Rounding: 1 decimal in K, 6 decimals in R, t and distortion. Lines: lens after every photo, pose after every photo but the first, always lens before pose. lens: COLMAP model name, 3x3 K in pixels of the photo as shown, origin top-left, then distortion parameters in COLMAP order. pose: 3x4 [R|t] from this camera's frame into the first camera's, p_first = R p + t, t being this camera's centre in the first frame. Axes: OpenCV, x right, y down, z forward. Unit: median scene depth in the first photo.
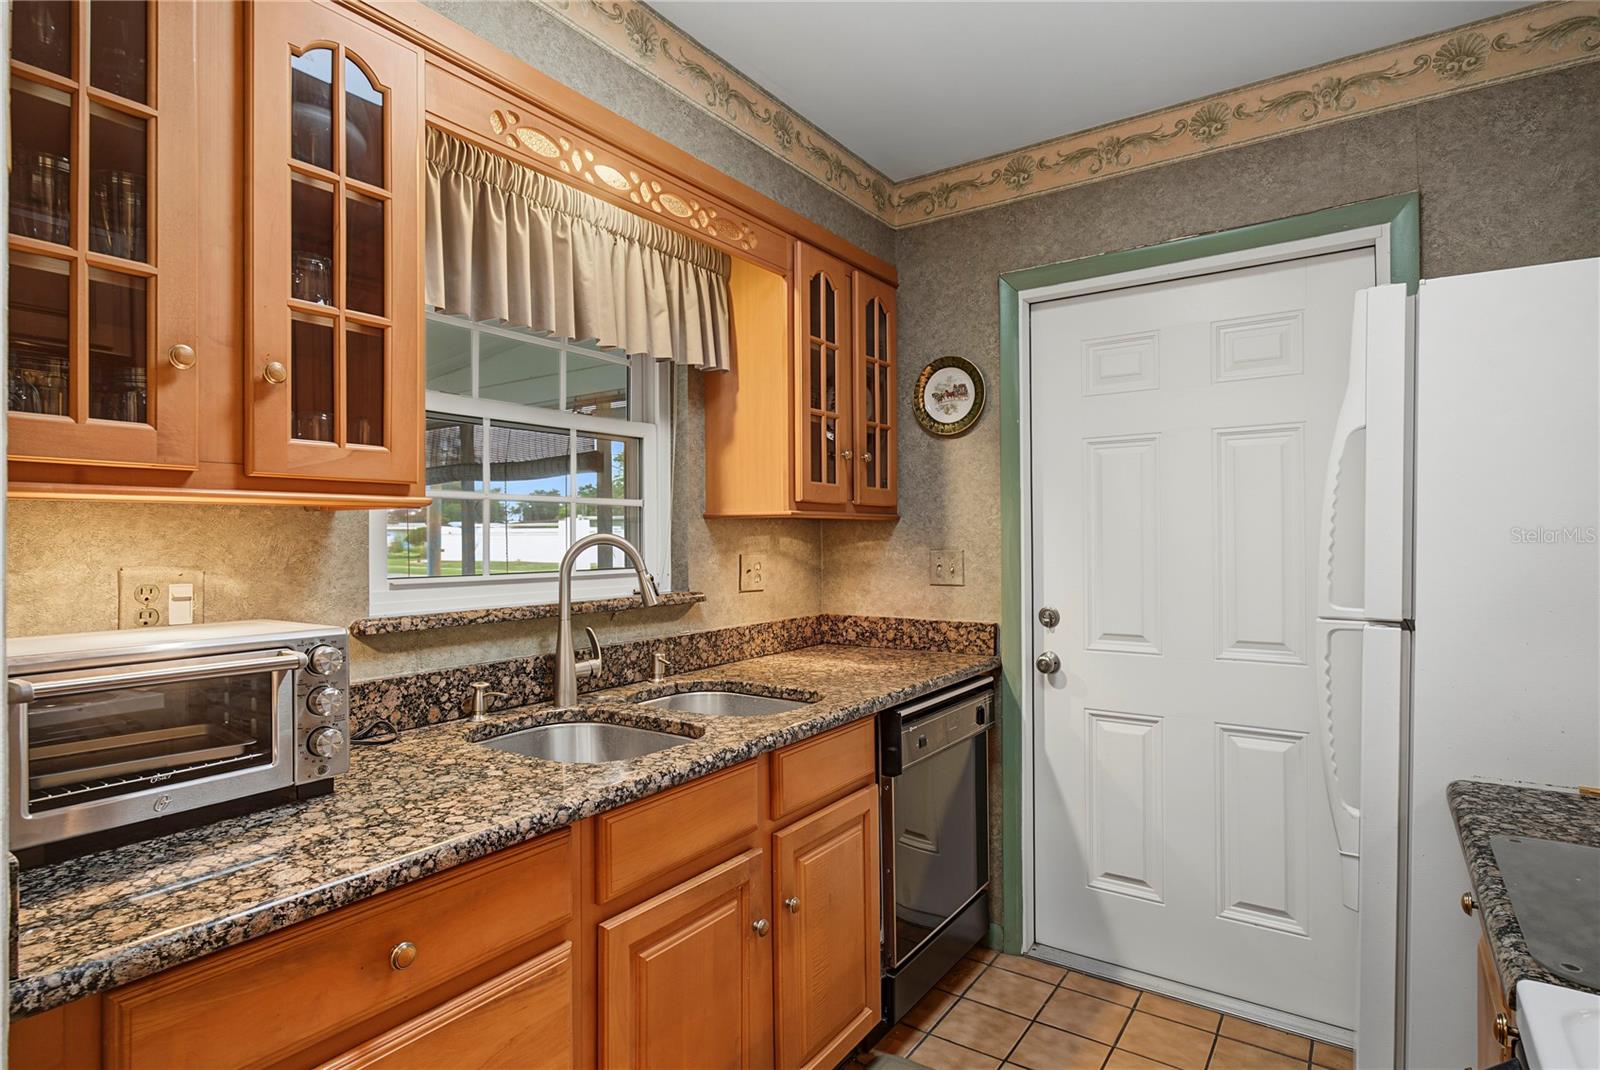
lens RADIAL K [[825.2, 0, 796.5], [0, 825.2, 538.0], [0, 0, 1]] dist [-0.004320, 0.000872]
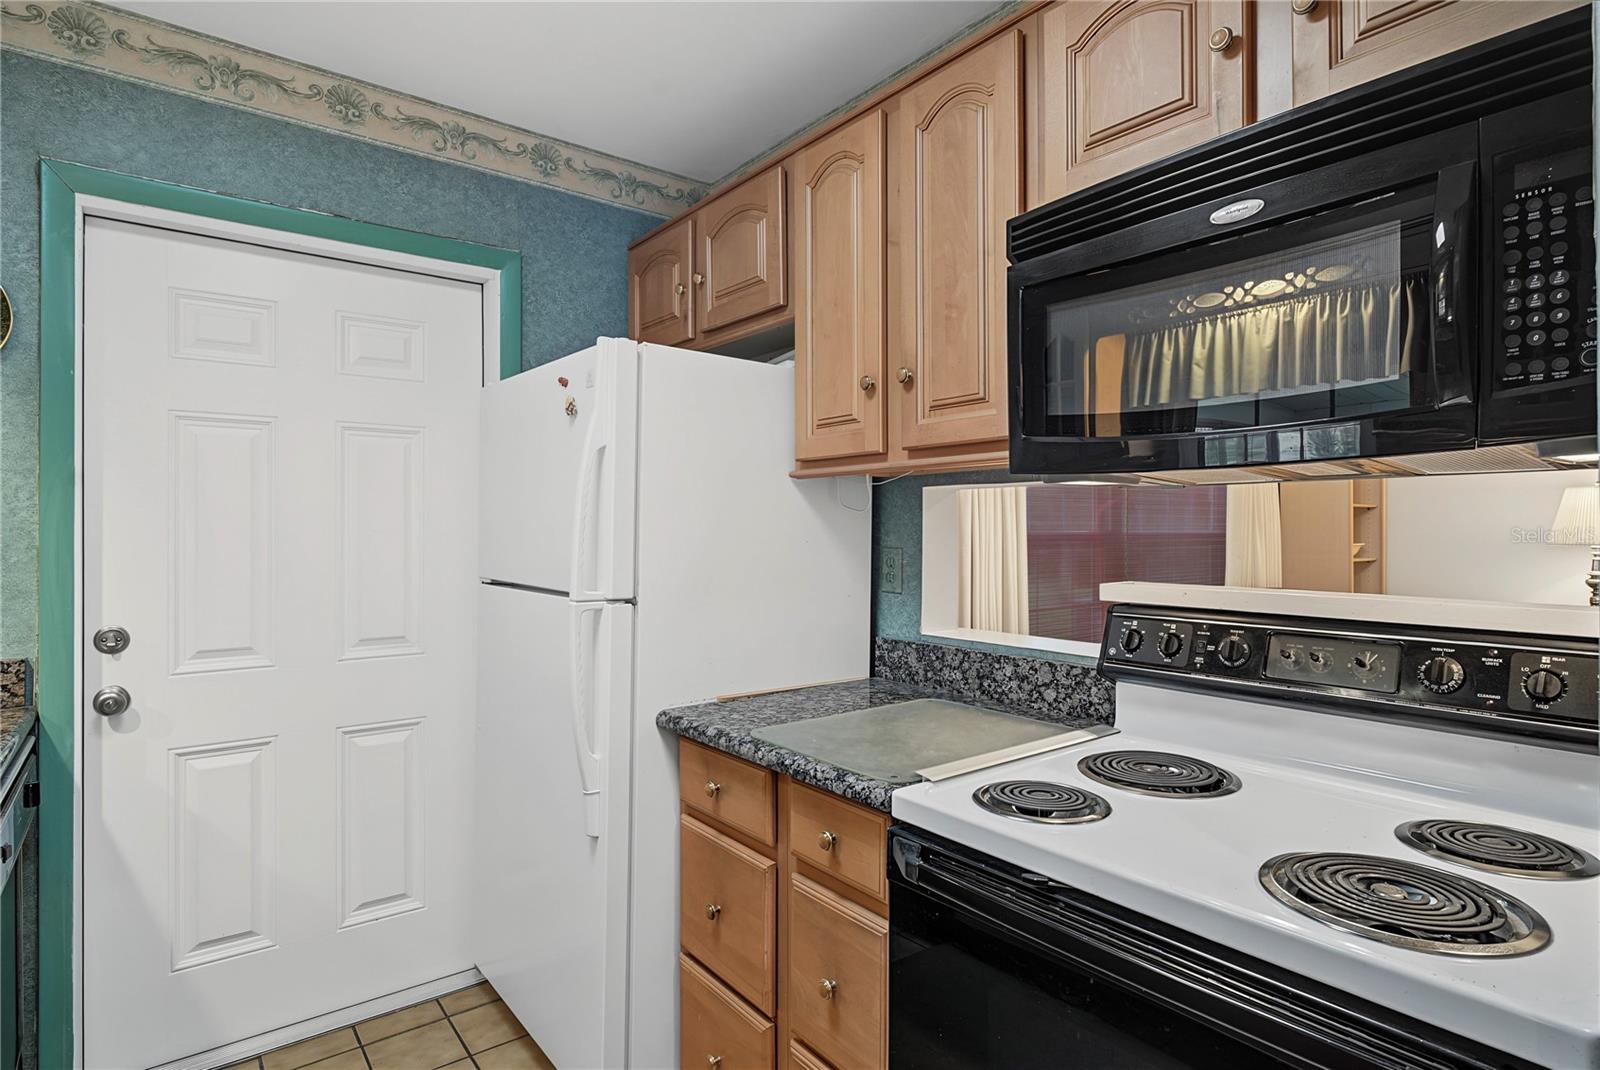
lens RADIAL K [[847.0, 0, 801.6], [0, 847.0, 528.7], [0, 0, 1]] dist [-0.000974, 0.000631]
pose [[0.296641, 0.009381, 0.954943, -0.276147], [-0.001155, 0.999955, -0.009464, 0.001142], [-0.954988, 0.001705, 0.296639, 0.193530]]
